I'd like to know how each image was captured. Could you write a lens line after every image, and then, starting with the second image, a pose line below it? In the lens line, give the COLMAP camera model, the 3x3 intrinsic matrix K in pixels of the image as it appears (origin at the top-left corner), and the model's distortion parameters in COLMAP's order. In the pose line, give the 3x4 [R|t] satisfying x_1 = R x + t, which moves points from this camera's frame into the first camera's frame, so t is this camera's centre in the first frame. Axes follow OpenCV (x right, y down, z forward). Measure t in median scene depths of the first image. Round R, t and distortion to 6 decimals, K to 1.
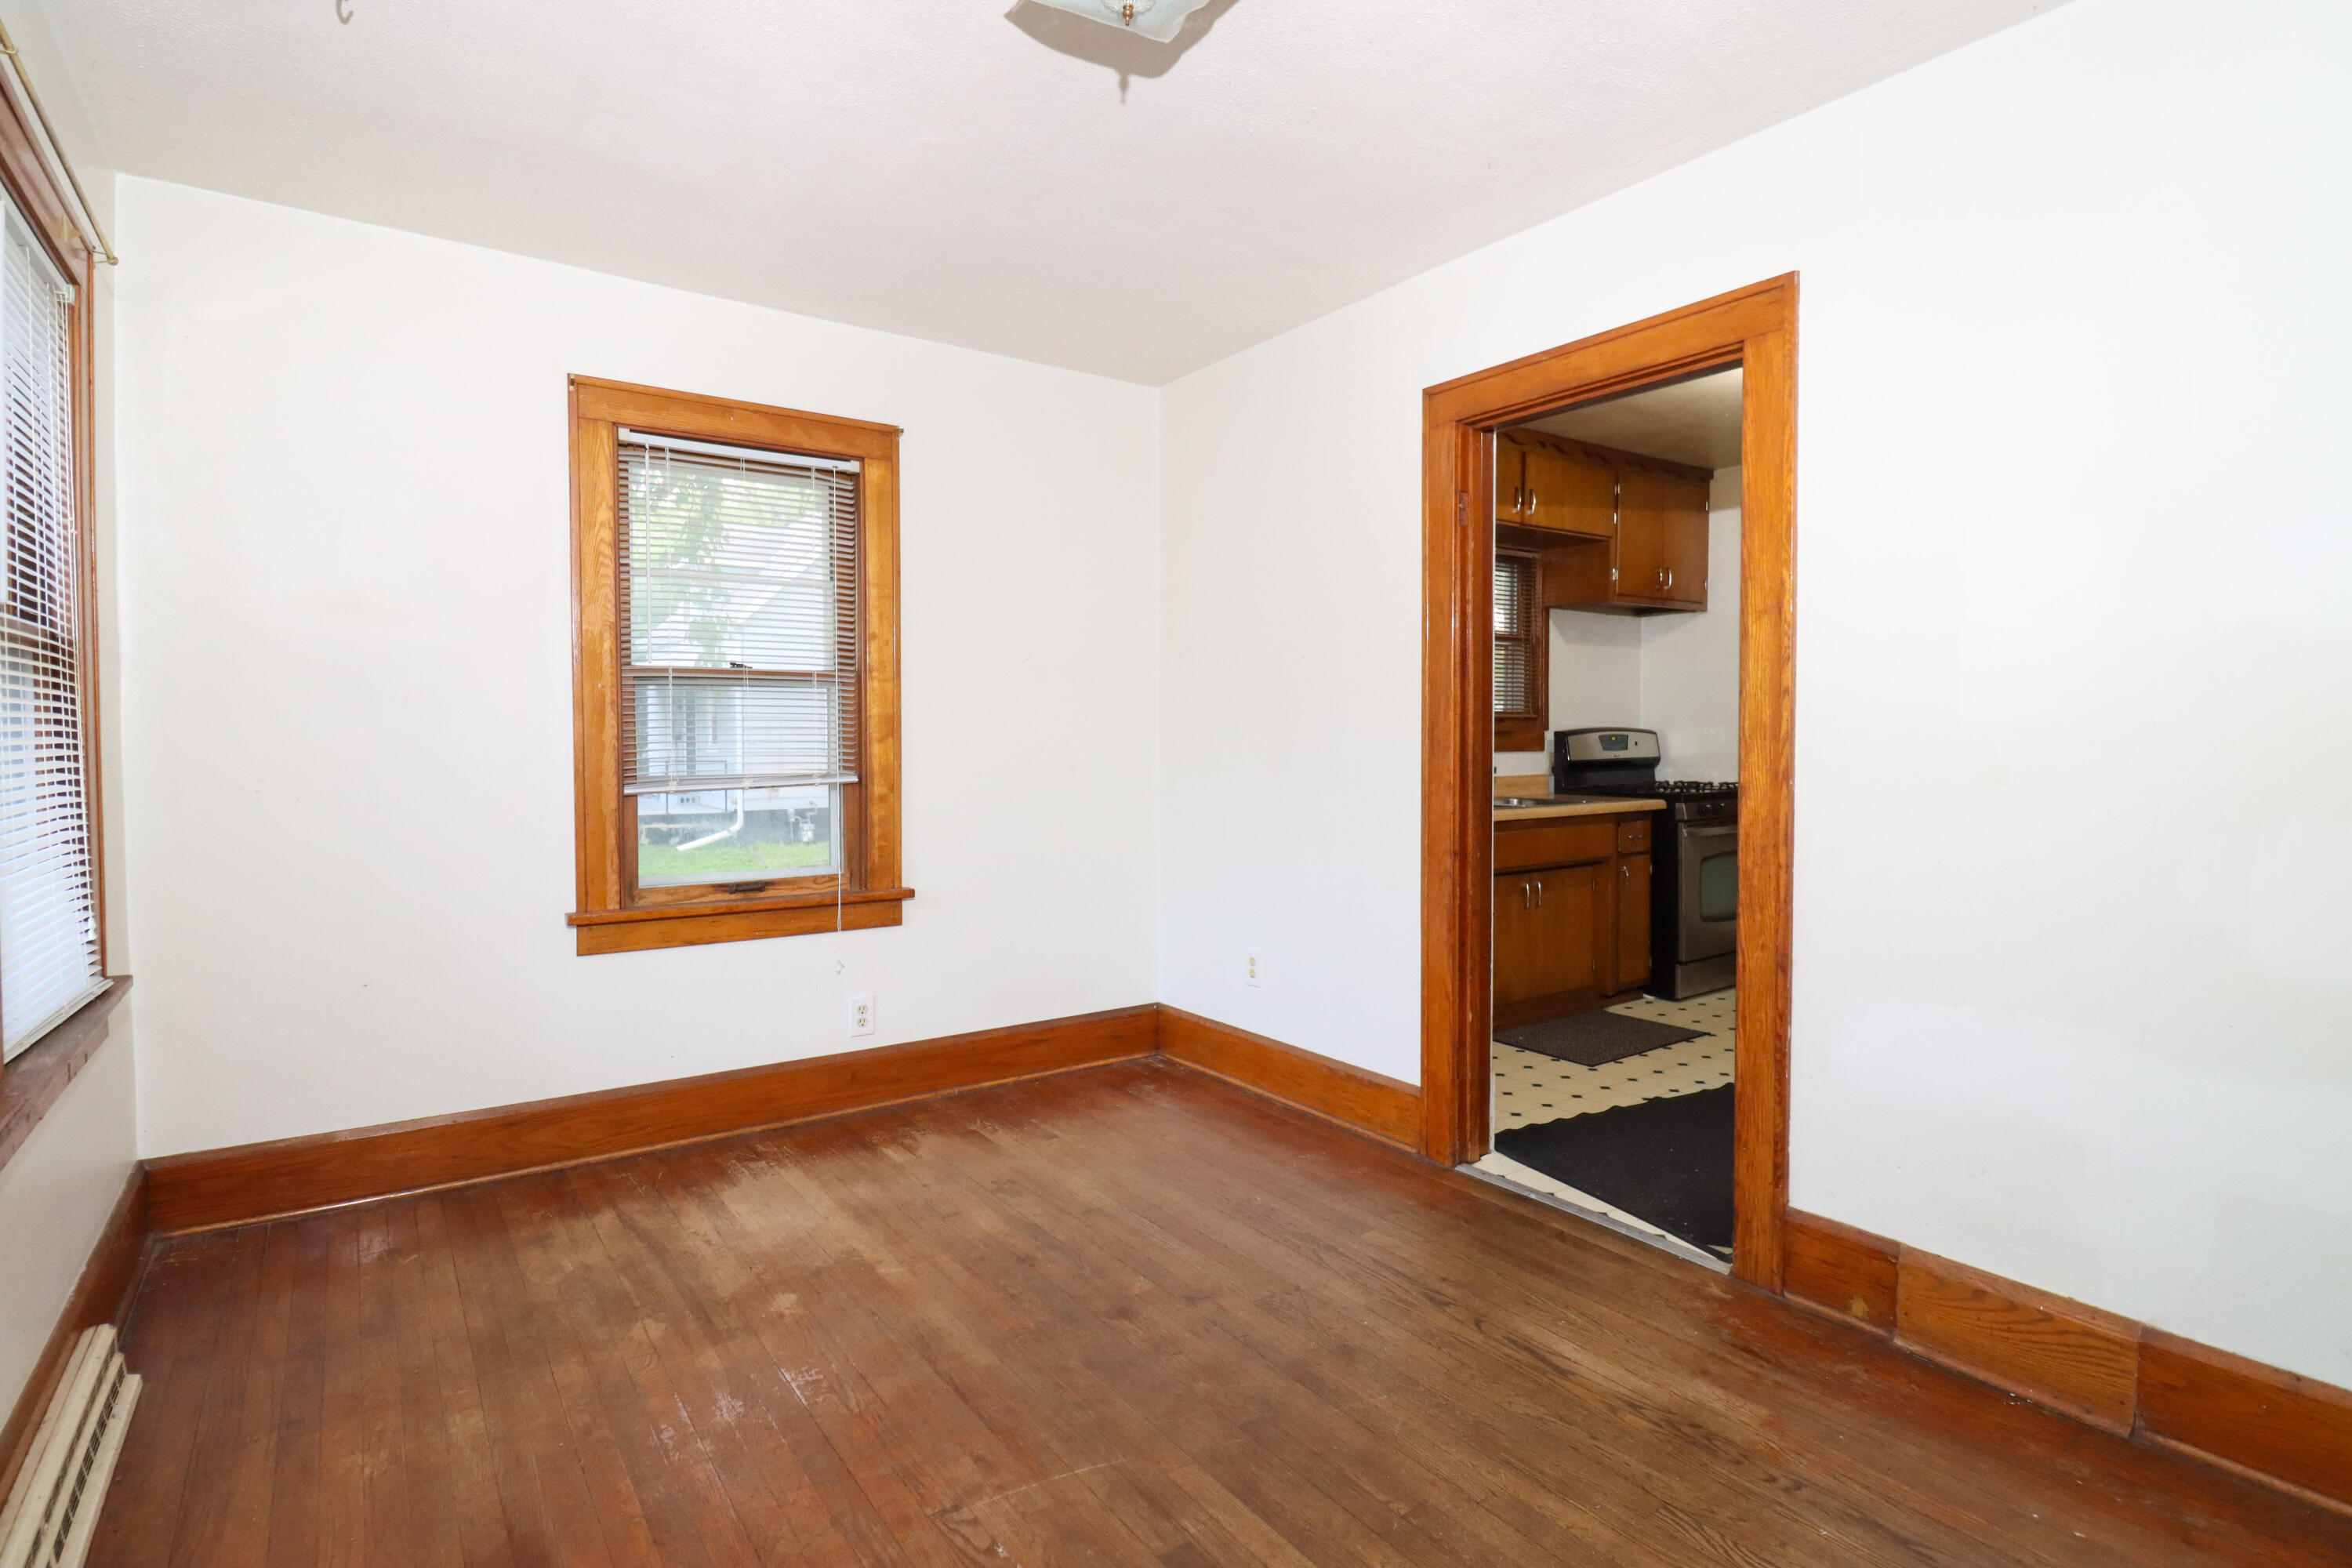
lens RADIAL K [[1185.0, 0, 1177.7], [0, 1185.0, 757.2], [0, 0, 1]] dist [0.000448, 0.000029]
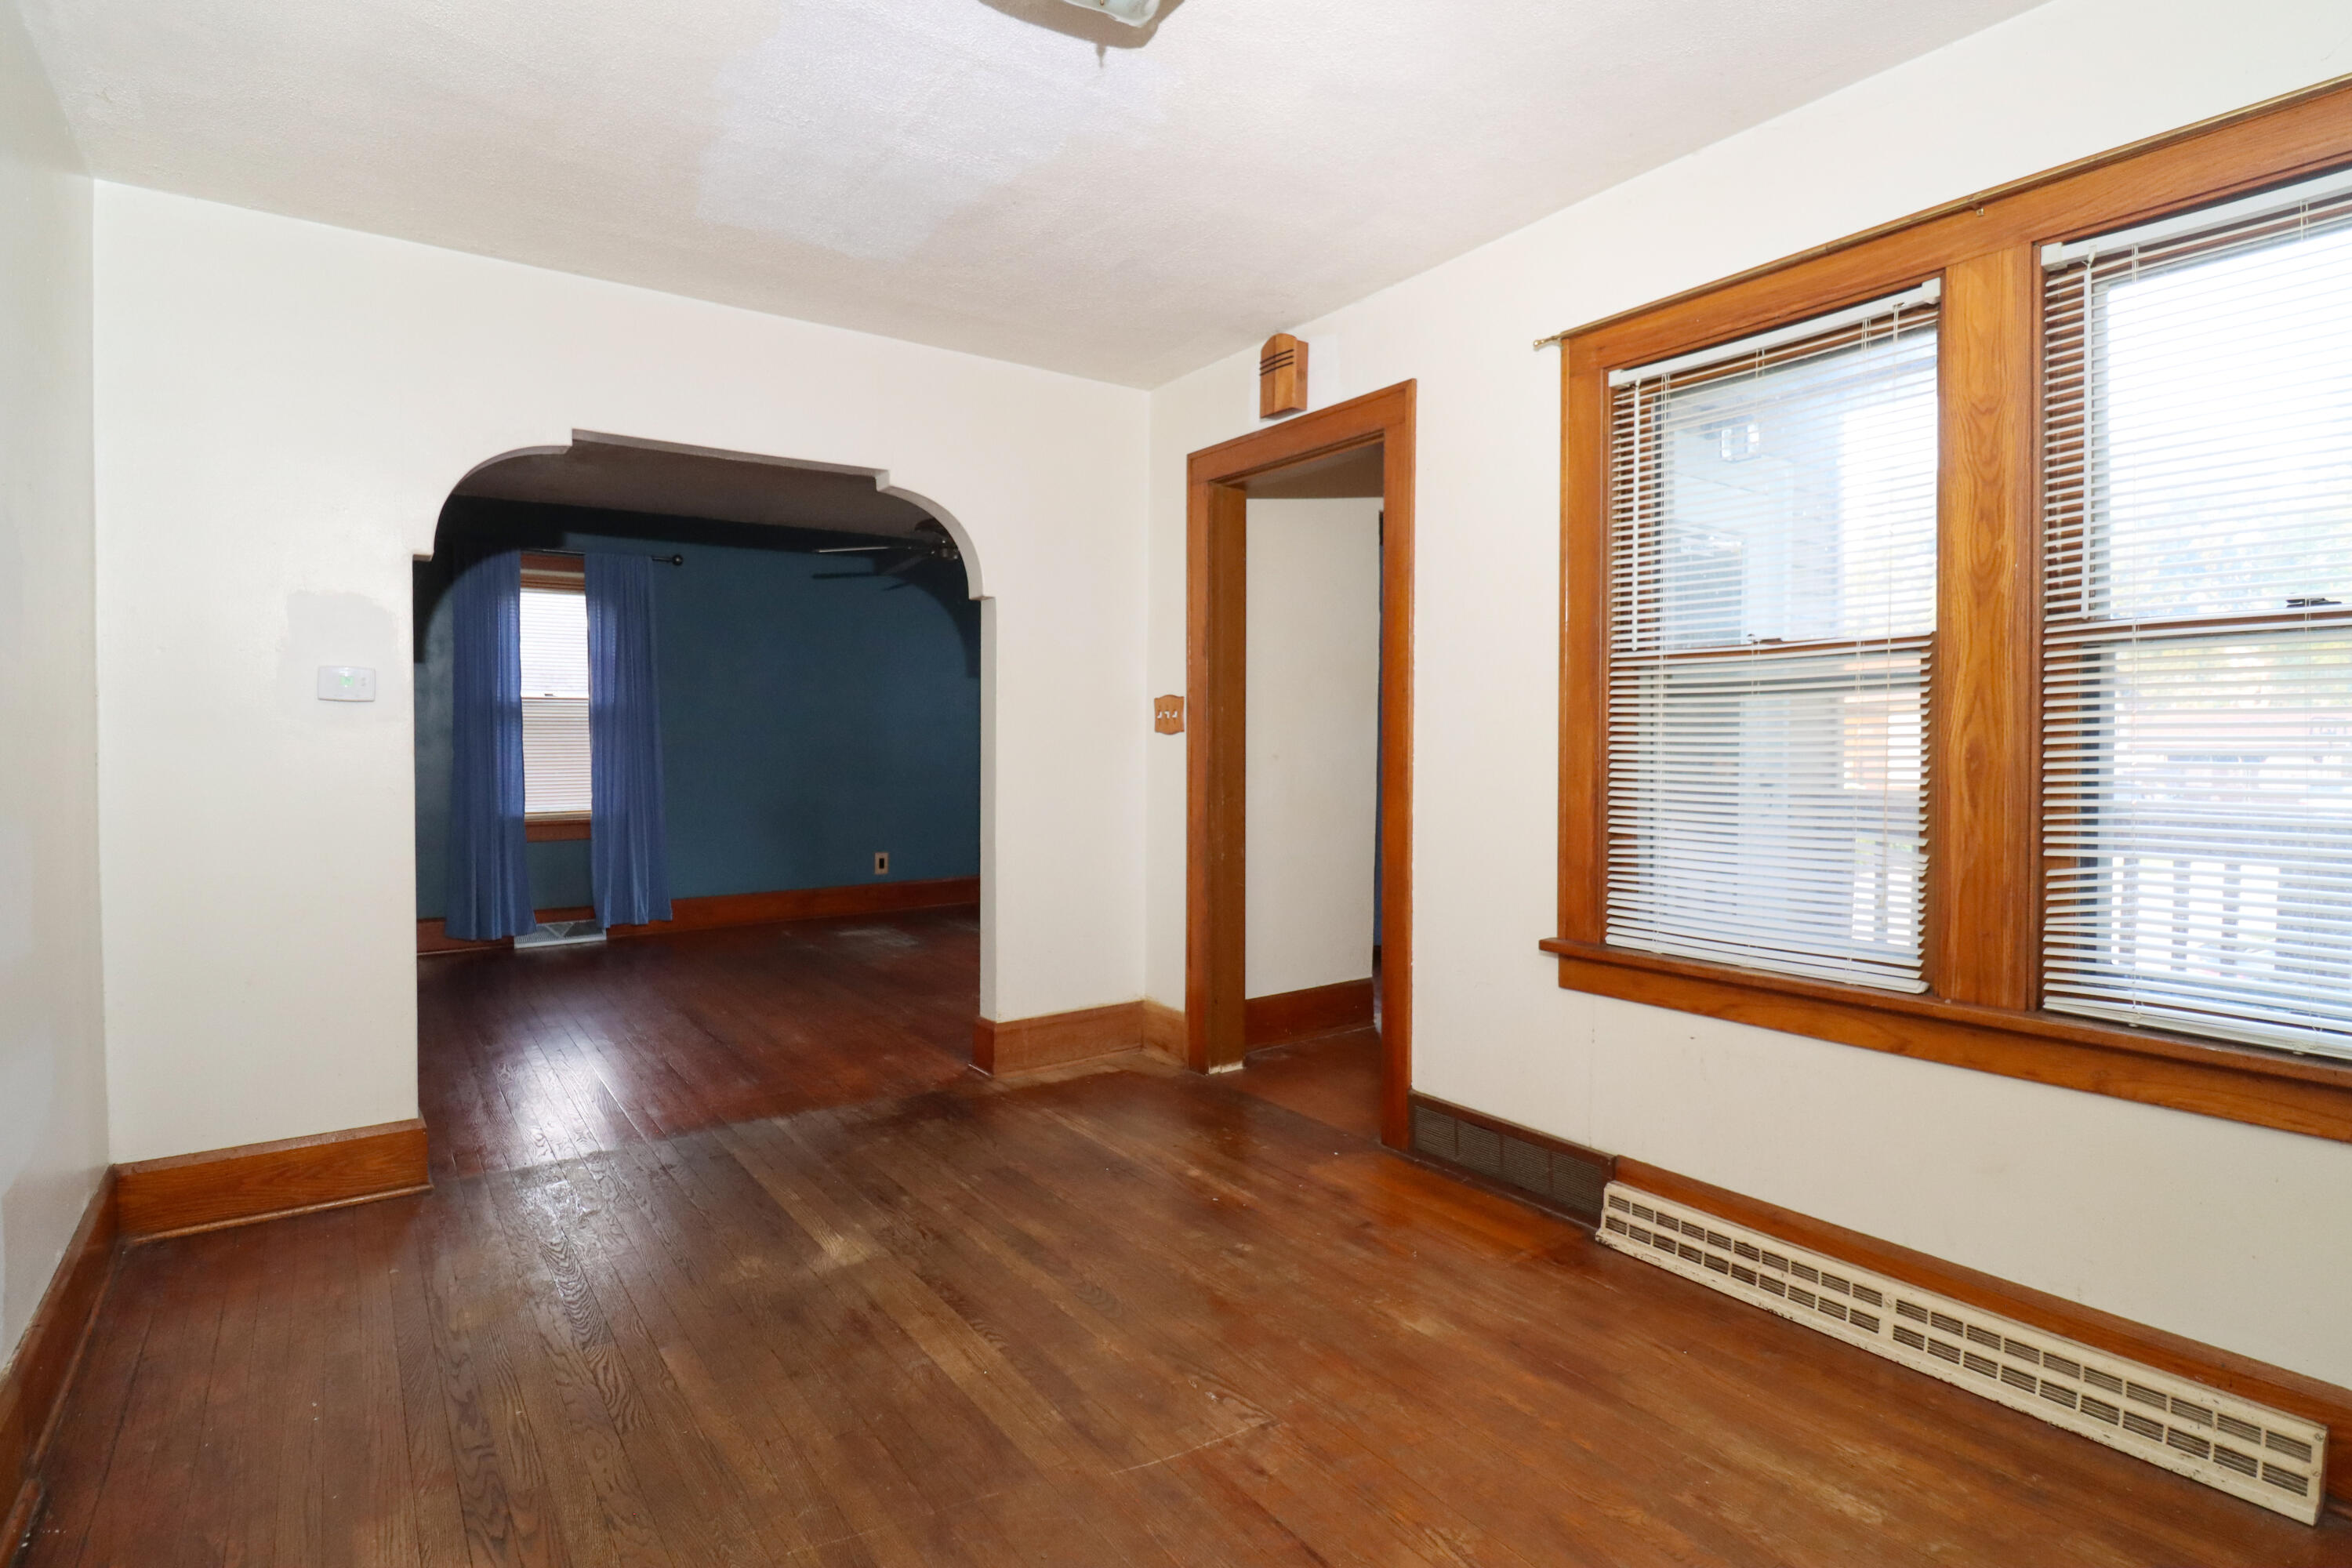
lens RADIAL K [[1185.0, 0, 1177.7], [0, 1185.0, 757.2], [0, 0, 1]] dist [0.000448, 0.000029]
pose [[-0.999947, 0.004213, -0.009380, -0.094533], [0.003860, 0.999293, 0.037392, -0.036432], [0.009531, 0.037354, -0.999257, 1.999449]]
